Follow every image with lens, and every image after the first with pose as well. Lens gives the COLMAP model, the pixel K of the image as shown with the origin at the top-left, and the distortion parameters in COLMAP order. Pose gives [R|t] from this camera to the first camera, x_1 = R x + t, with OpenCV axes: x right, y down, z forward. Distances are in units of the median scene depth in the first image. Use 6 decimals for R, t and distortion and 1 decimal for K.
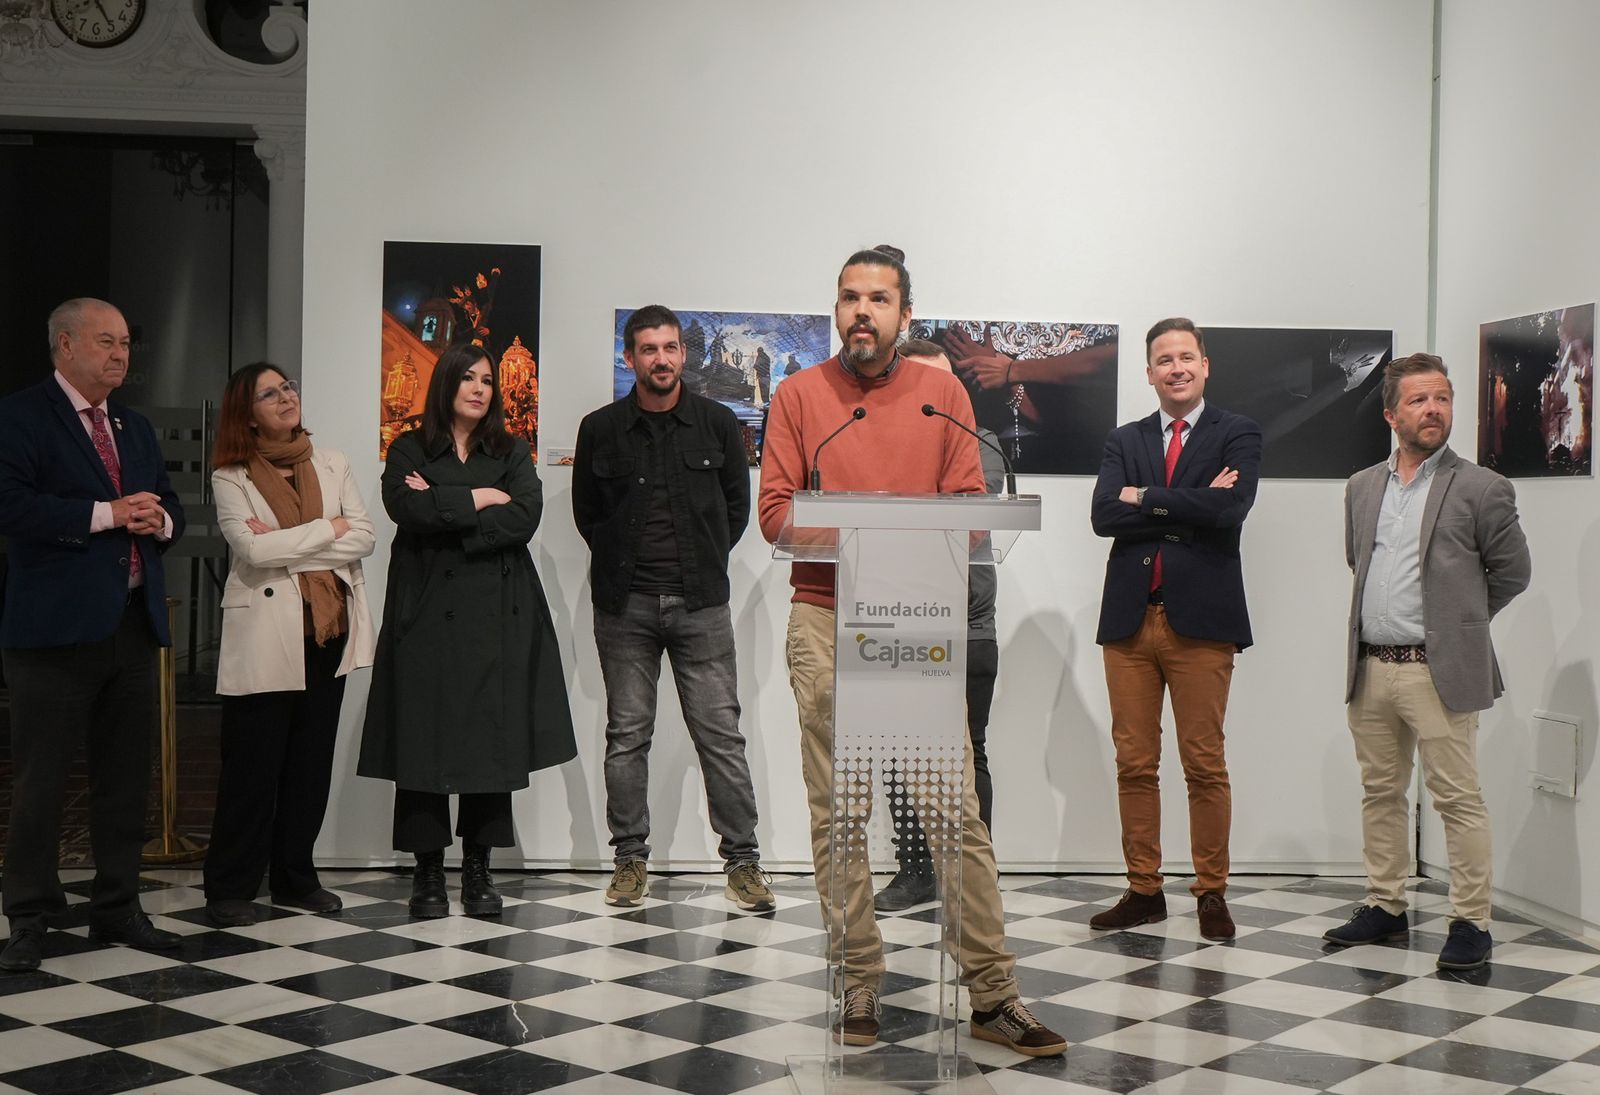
lens RADIAL K [[2089.8, 0, 824.2], [0, 2089.8, 545.0], [0, 0, 1]] dist [-0.021312, 0.000000]
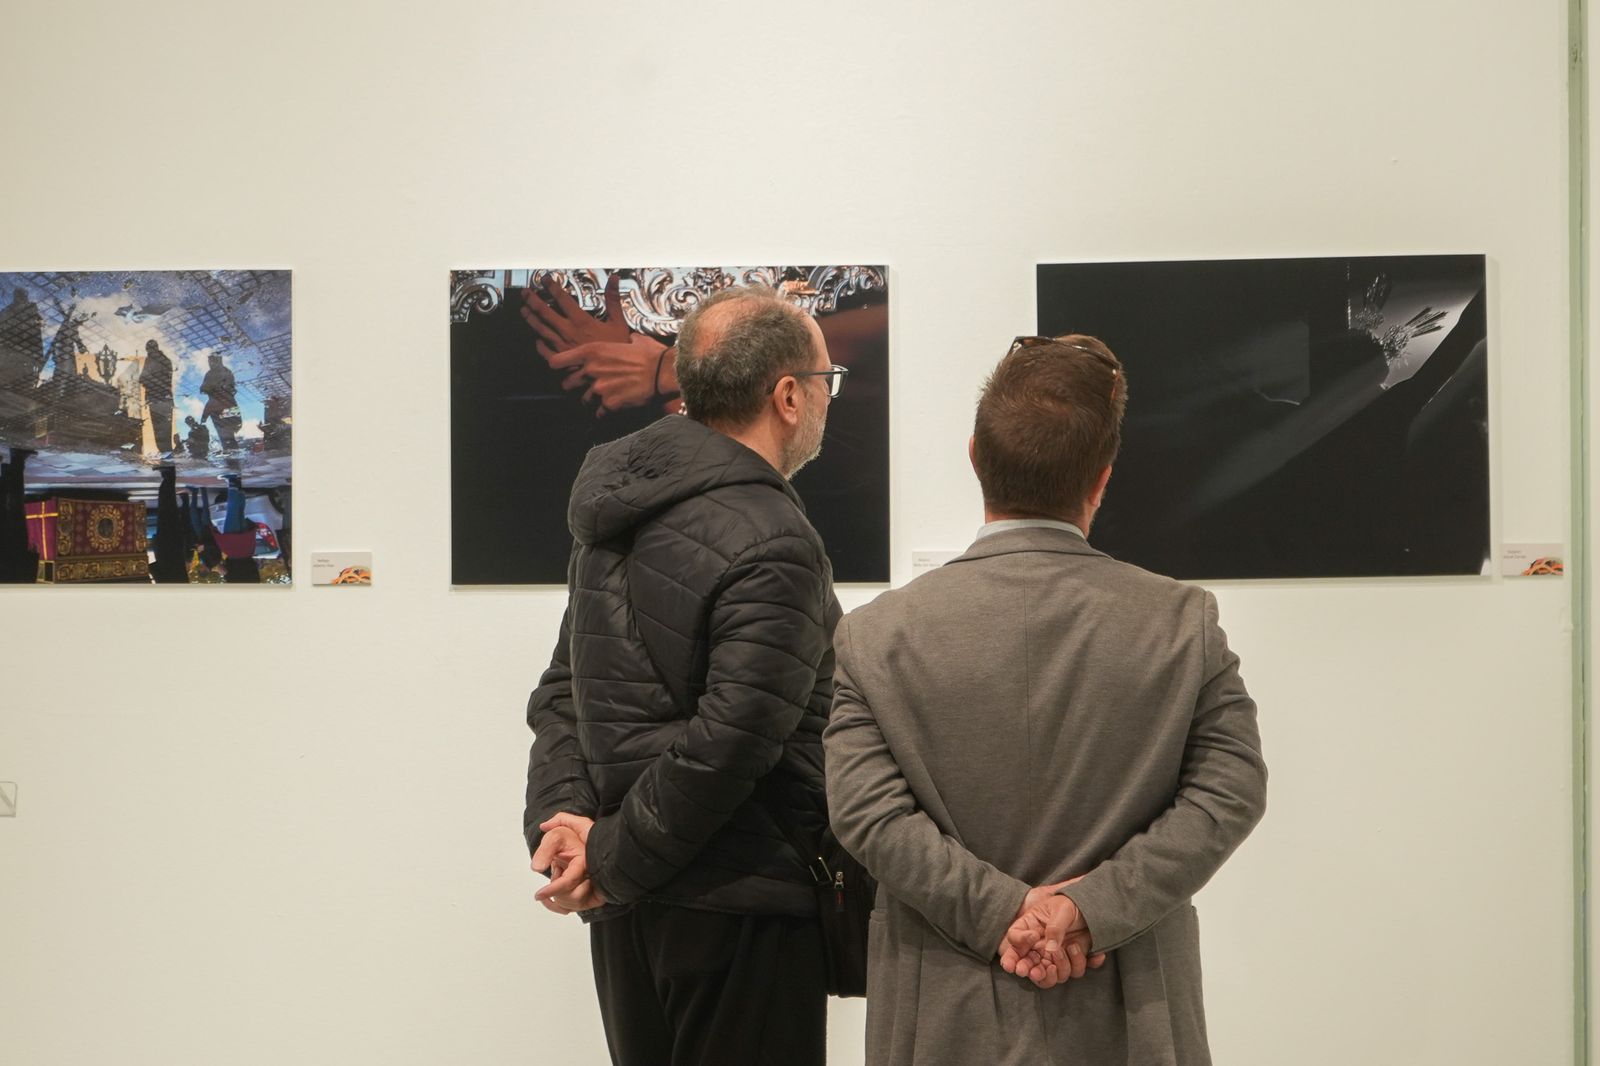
lens RADIAL K [[2061.8, 0, 814.4], [0, 2061.8, 542.6], [0, 0, 1]] dist [-0.009817, 0.000000]
pose [[0.992406, -0.025236, -0.120389, 0.183974], [0.023913, 0.999637, -0.012424, -0.037762], [0.120659, 0.009451, 0.992649, 0.545347]]
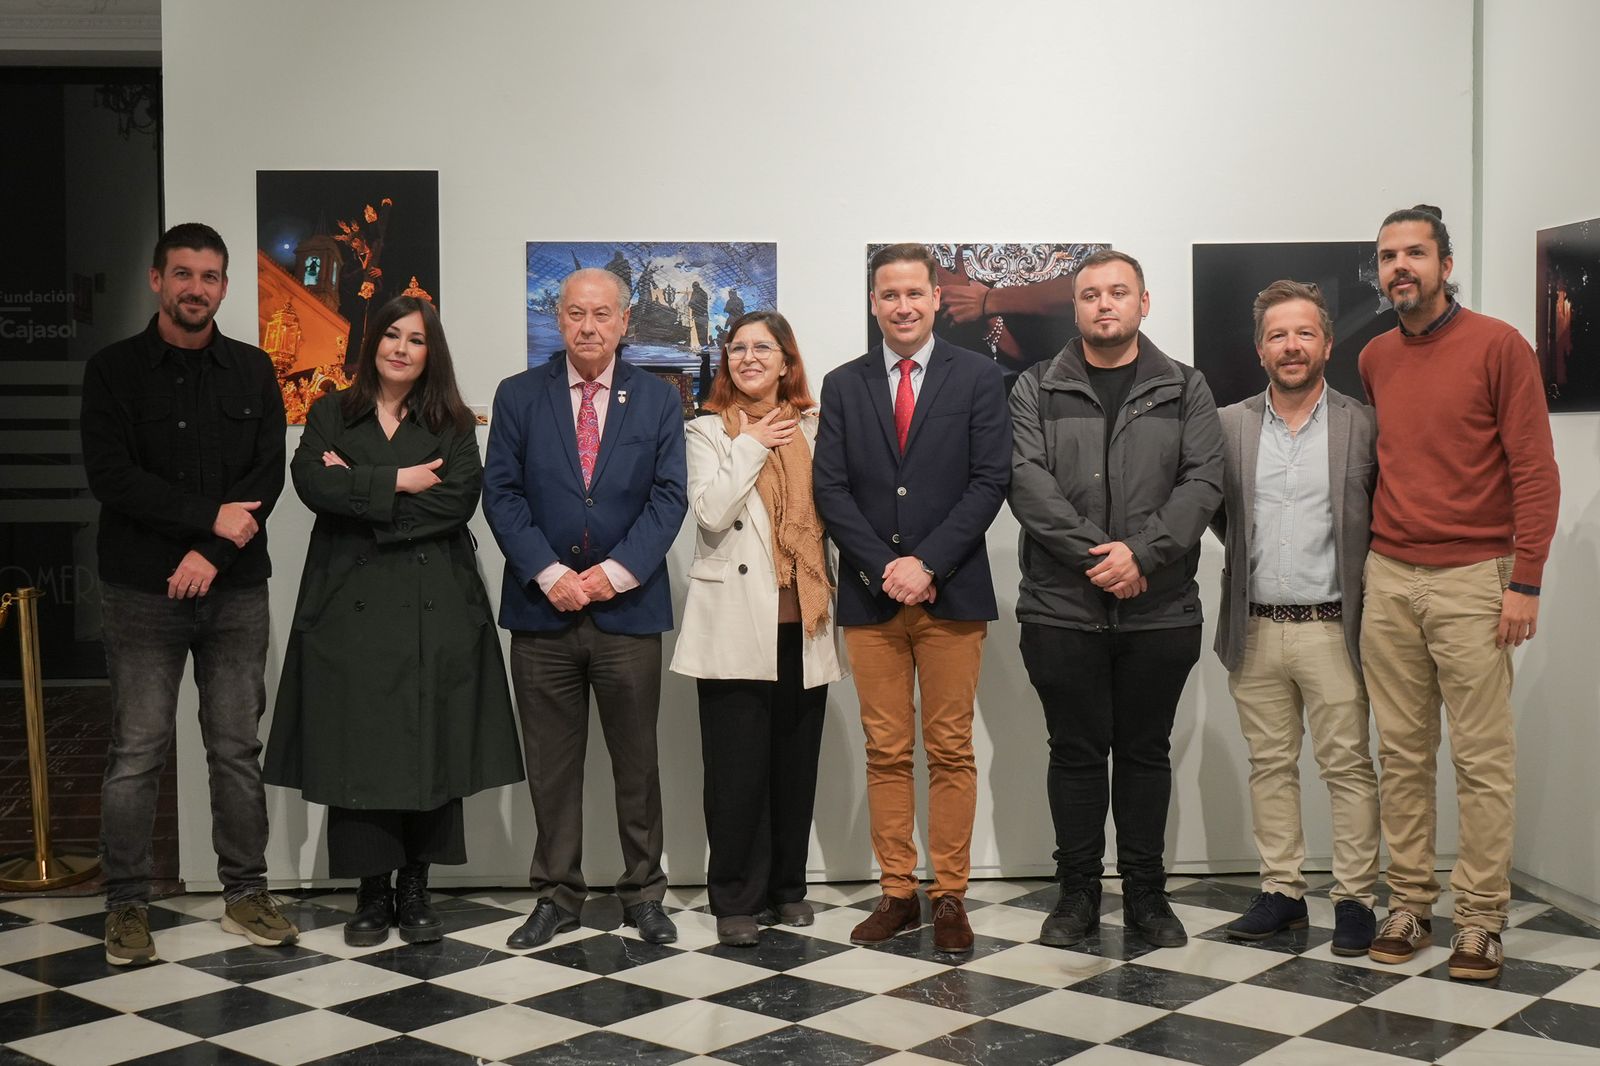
lens RADIAL K [[2061.8, 0, 804.7], [0, 2061.8, 526.9], [0, 0, 1]] dist [-0.009817, 0.000000]
pose [[0.999315, -0.024942, -0.027344, 0.035707], [0.025686, 0.999300, 0.027190, -0.015618], [0.026647, -0.027874, 0.999256, 0.148250]]
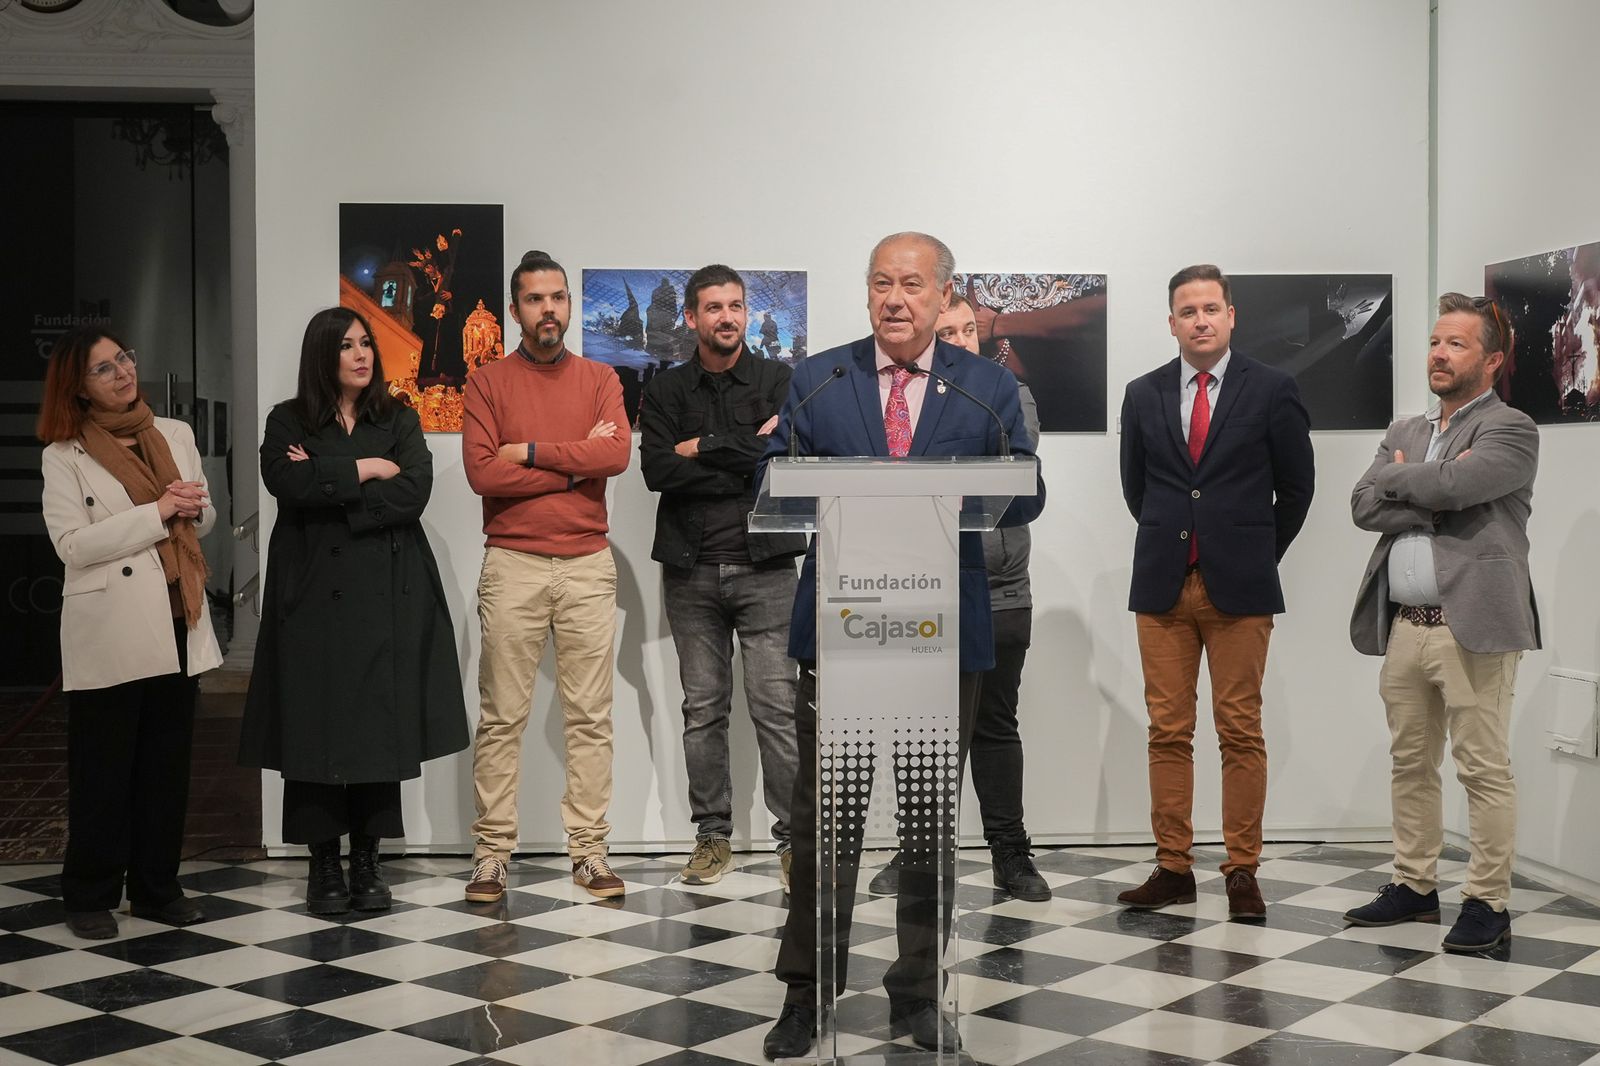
lens RADIAL K [[2061.8, 0, 802.2], [0, 2061.8, 530.0], [0, 0, 1]] dist [-0.009817, 0.000000]
pose [[0.999769, -0.021355, -0.002562, 0.000883], [0.021387, 0.999684, 0.013183, -0.003566], [0.002280, -0.013235, 0.999910, 0.051602]]
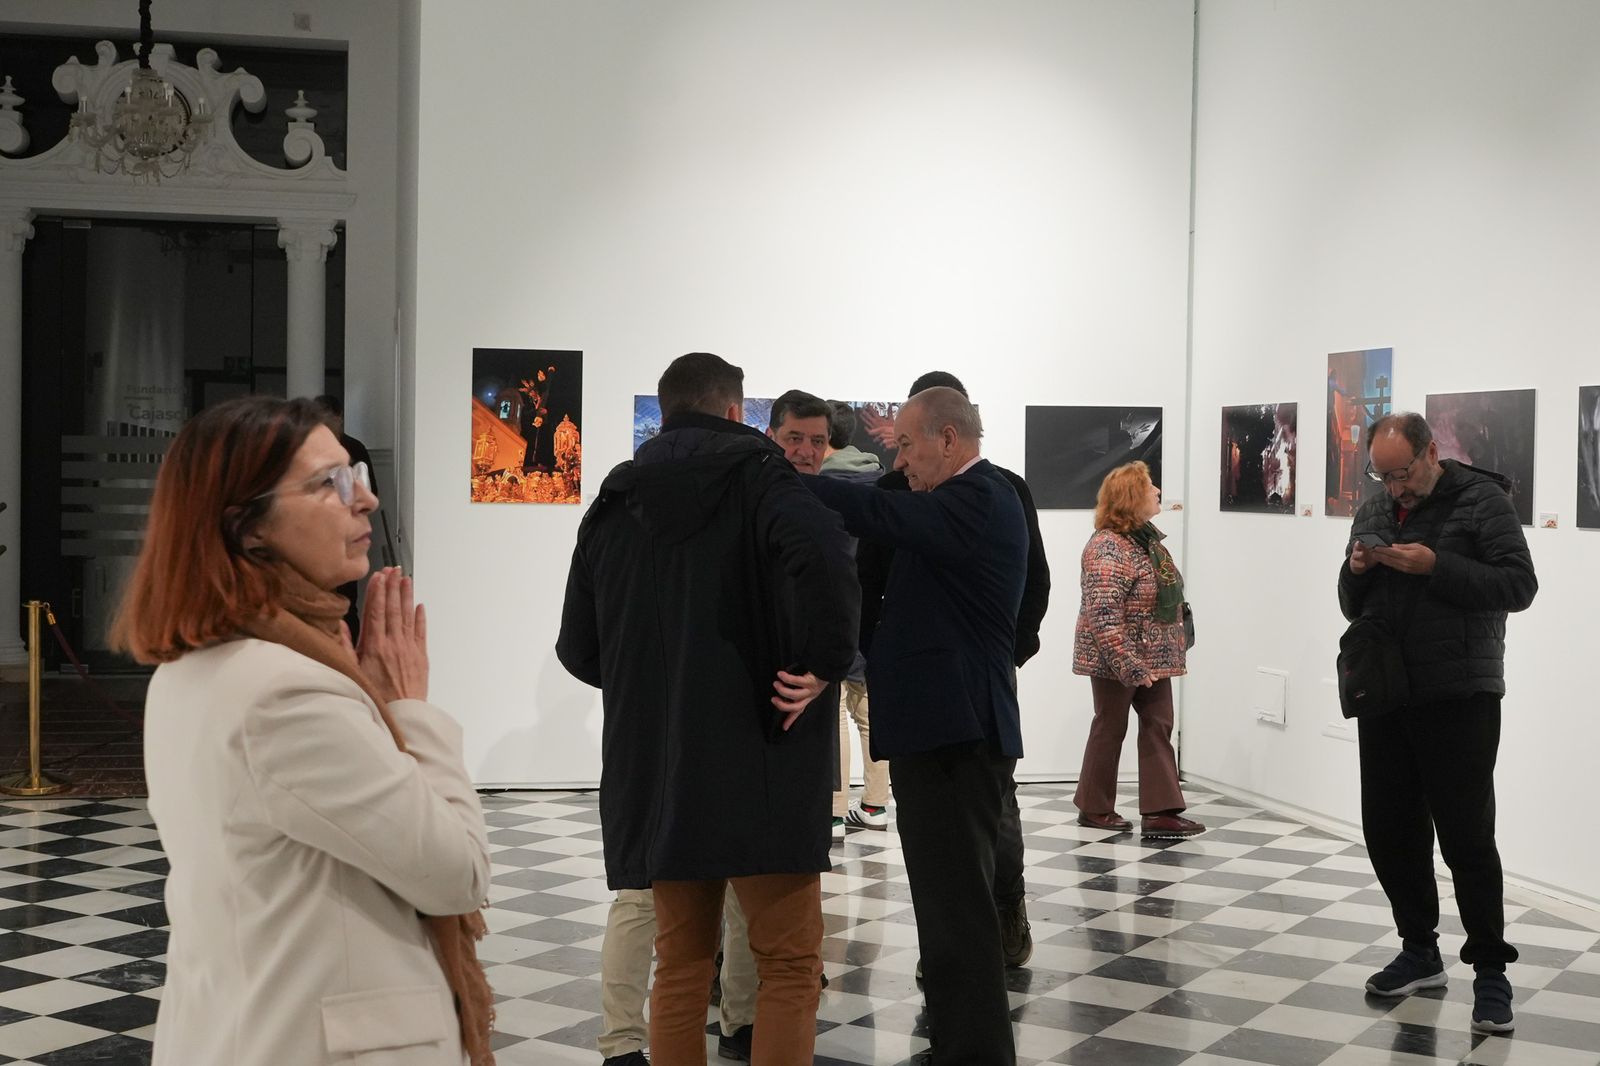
lens RADIAL K [[2061.8, 0, 801.1], [0, 2061.8, 538.1], [0, 0, 1]] dist [-0.009817, 0.000000]
pose [[0.992622, -0.008012, 0.120982, -0.159182], [0.005387, 0.999743, 0.022012, -0.046003], [-0.121128, -0.021198, 0.992411, -0.416431]]
